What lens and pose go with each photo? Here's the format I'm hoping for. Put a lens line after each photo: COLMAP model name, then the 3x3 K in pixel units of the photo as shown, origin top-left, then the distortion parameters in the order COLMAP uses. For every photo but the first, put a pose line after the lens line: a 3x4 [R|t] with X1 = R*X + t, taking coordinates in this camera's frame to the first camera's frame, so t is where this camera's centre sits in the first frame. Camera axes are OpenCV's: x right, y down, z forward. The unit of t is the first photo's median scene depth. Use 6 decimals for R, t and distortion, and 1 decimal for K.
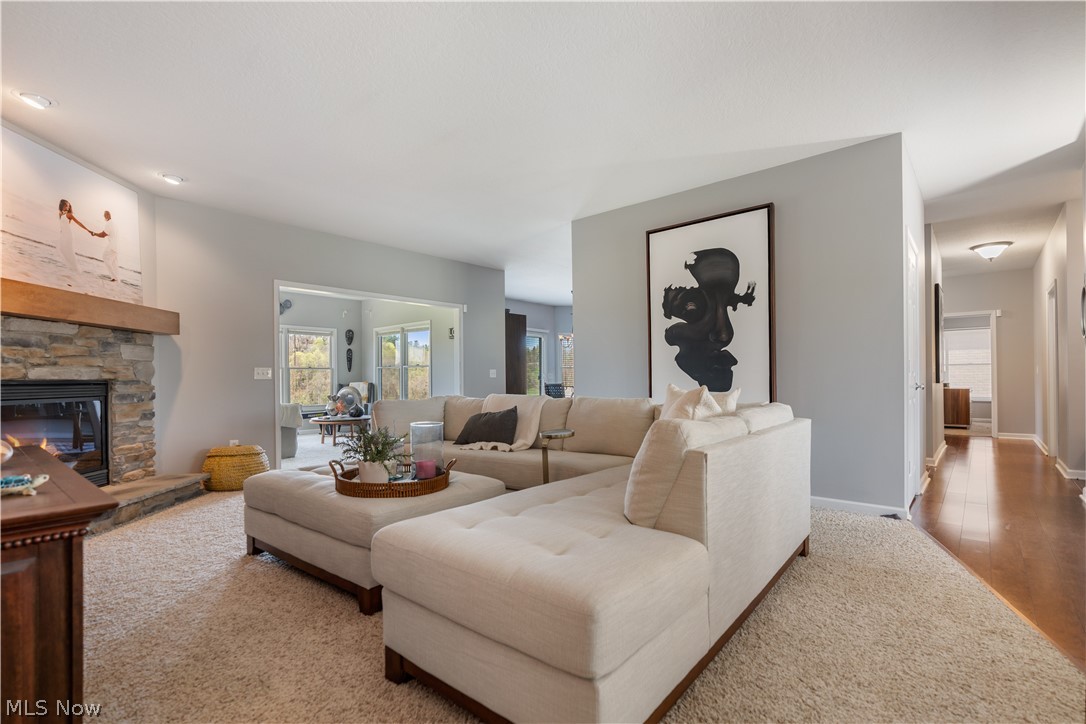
lens RADIAL K [[495.4, 0, 547.7], [0, 495.4, 371.8], [0, 0, 1]] dist [-0.007635, 0.001408]
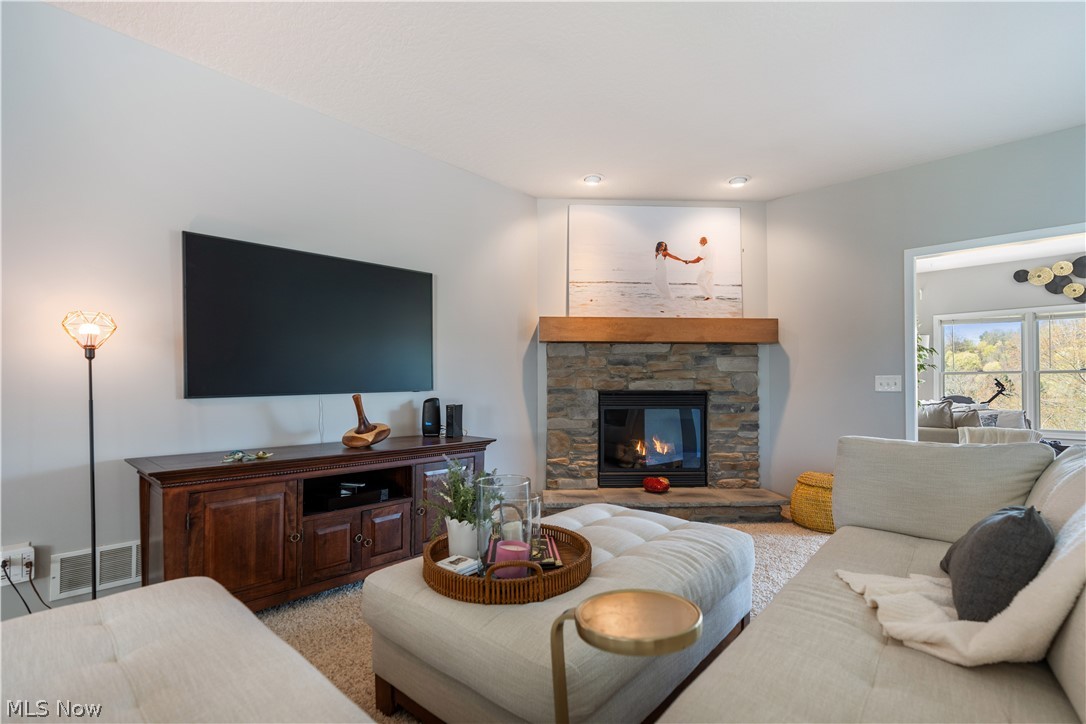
lens RADIAL K [[495.4, 0, 566.1], [0, 495.4, 376.7], [0, 0, 1]] dist [-0.007635, 0.001408]
pose [[-0.010718, -0.009153, -0.999901, 0.211764], [0.013153, 0.999870, -0.009294, -0.008549], [0.999856, -0.013251, -0.010596, 0.700933]]
